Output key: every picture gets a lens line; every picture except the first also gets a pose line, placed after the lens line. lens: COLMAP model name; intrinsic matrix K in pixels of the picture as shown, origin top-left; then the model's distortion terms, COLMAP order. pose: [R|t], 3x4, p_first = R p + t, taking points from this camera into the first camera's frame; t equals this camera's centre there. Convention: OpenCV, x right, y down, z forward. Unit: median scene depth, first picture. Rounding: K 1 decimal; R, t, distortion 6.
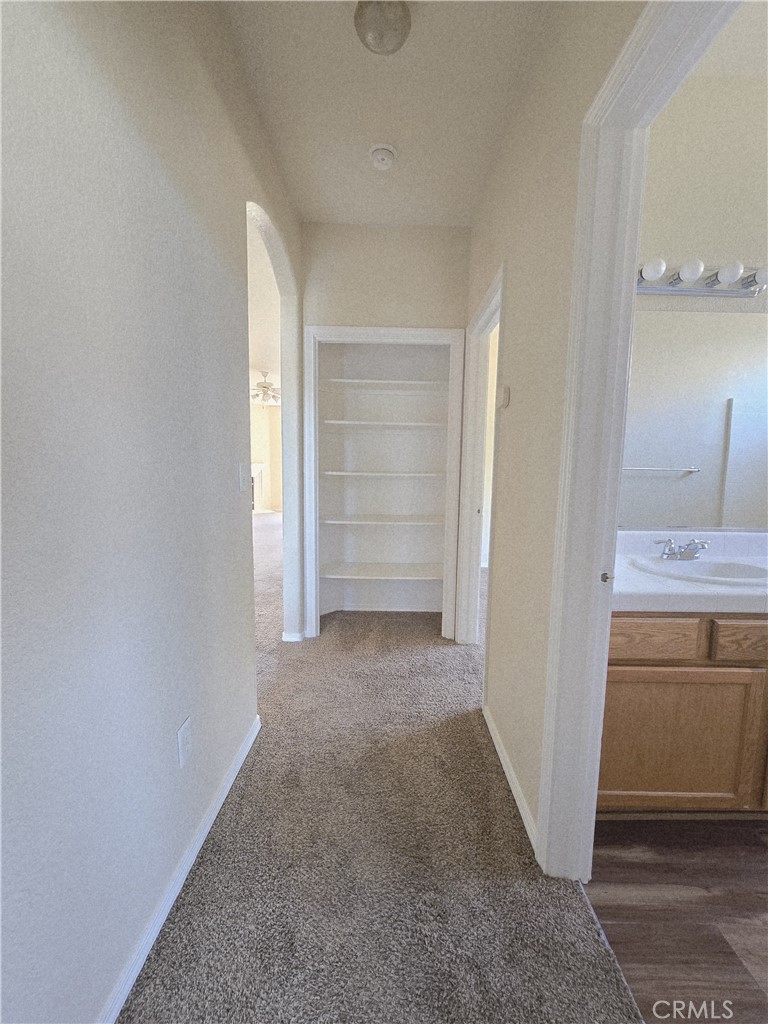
lens RADIAL K [[417.4, 0, 390.6], [0, 417.4, 515.1], [0, 0, 1]] dist [-0.008968, 0.001608]
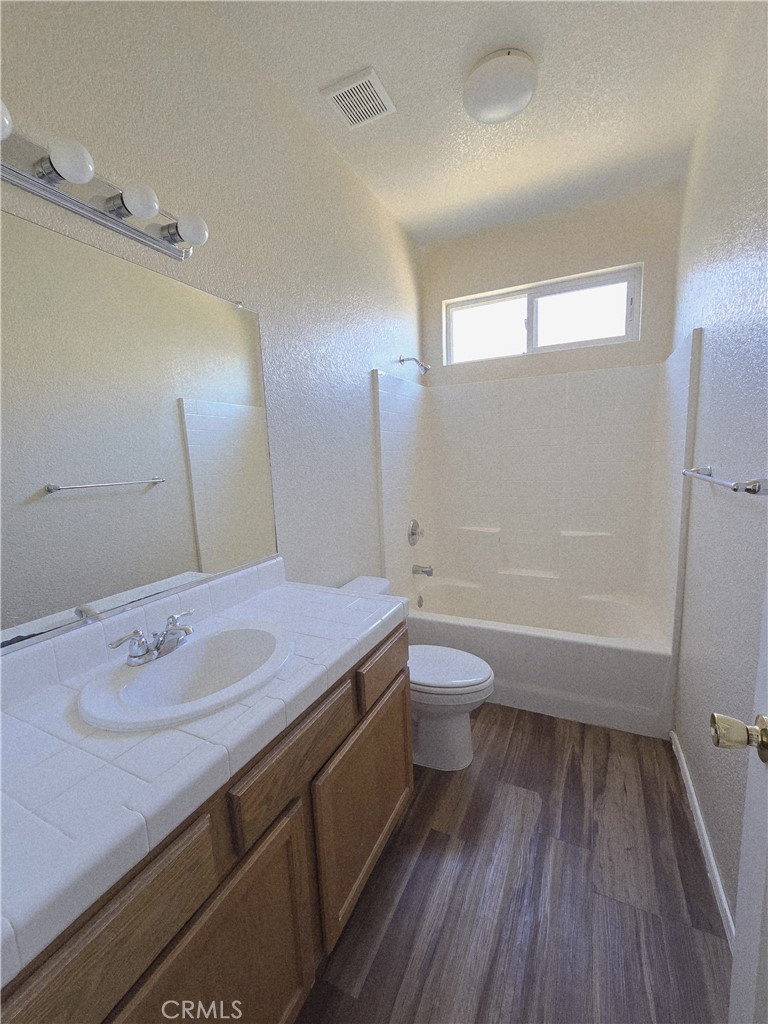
lens RADIAL K [[417.4, 0, 389.7], [0, 417.4, 511.2], [0, 0, 1]] dist [-0.008968, 0.001608]
pose [[0.432534, -0.158405, 0.887594, 0.329250], [0.146391, 0.983721, 0.104222, -0.122041], [-0.889654, 0.084856, 0.448682, 0.397019]]
